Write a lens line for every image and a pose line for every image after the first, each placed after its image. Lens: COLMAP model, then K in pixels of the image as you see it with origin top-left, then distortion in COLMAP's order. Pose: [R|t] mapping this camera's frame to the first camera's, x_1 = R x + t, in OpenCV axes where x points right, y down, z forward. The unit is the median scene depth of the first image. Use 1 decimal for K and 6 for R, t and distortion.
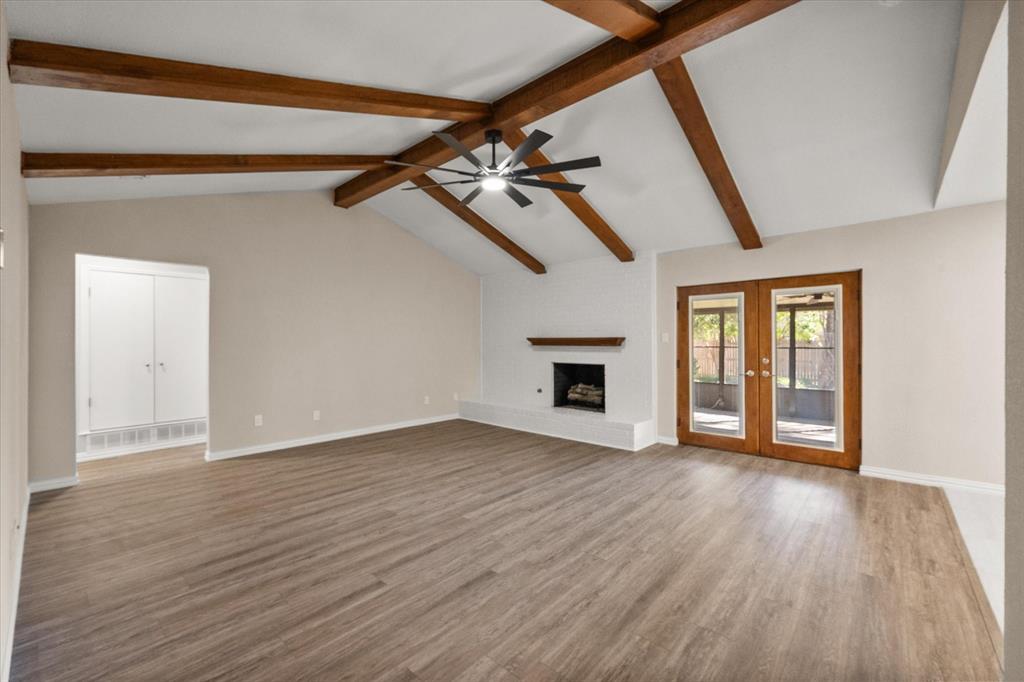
lens RADIAL K [[414.1, 0, 512.0], [0, 414.1, 341.0], [0, 0, 1]] dist [-0.000956, -0.000363]
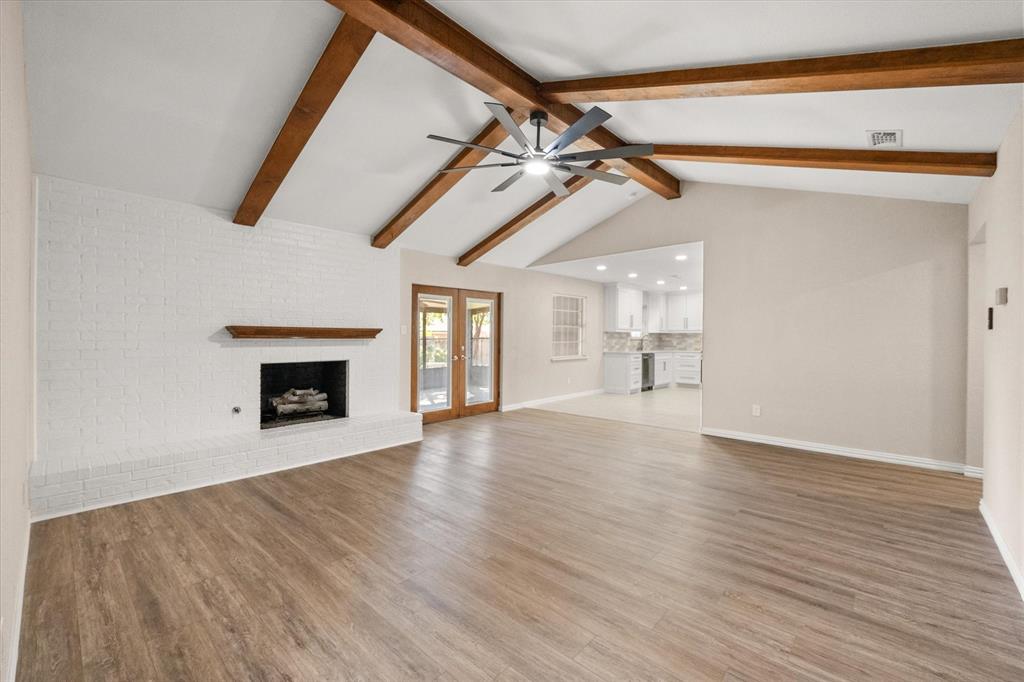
lens RADIAL K [[424.4, 0, 512.0], [0, 424.4, 341.0], [0, 0, 1]] dist [-0.000827, 0.000215]
pose [[0.013791, -0.009916, 0.999856, -1.062130], [-0.006045, 0.999932, 0.010000, 0.011542], [-0.999887, -0.006182, 0.013730, 1.077038]]
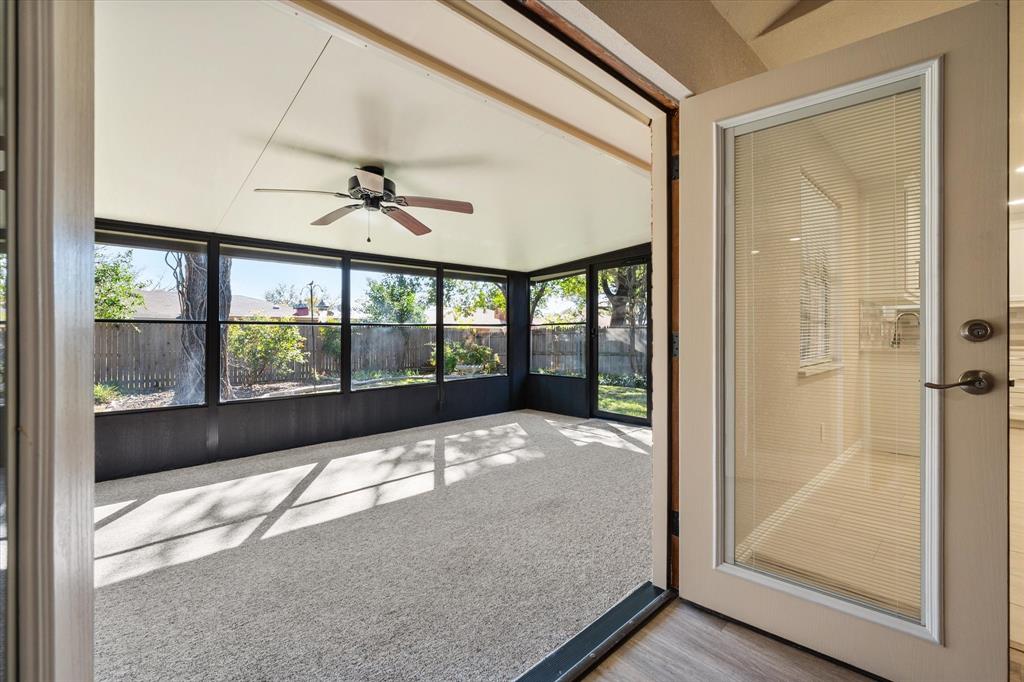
lens RADIAL K [[414.1, 0, 512.0], [0, 414.1, 341.0], [0, 0, 1]] dist [-0.000956, -0.000363]
pose [[0.112619, -0.015817, 0.993512, 0.470800], [0.001597, 0.999875, 0.015737, 0.065123], [-0.993637, -0.000186, 0.112630, 1.305996]]
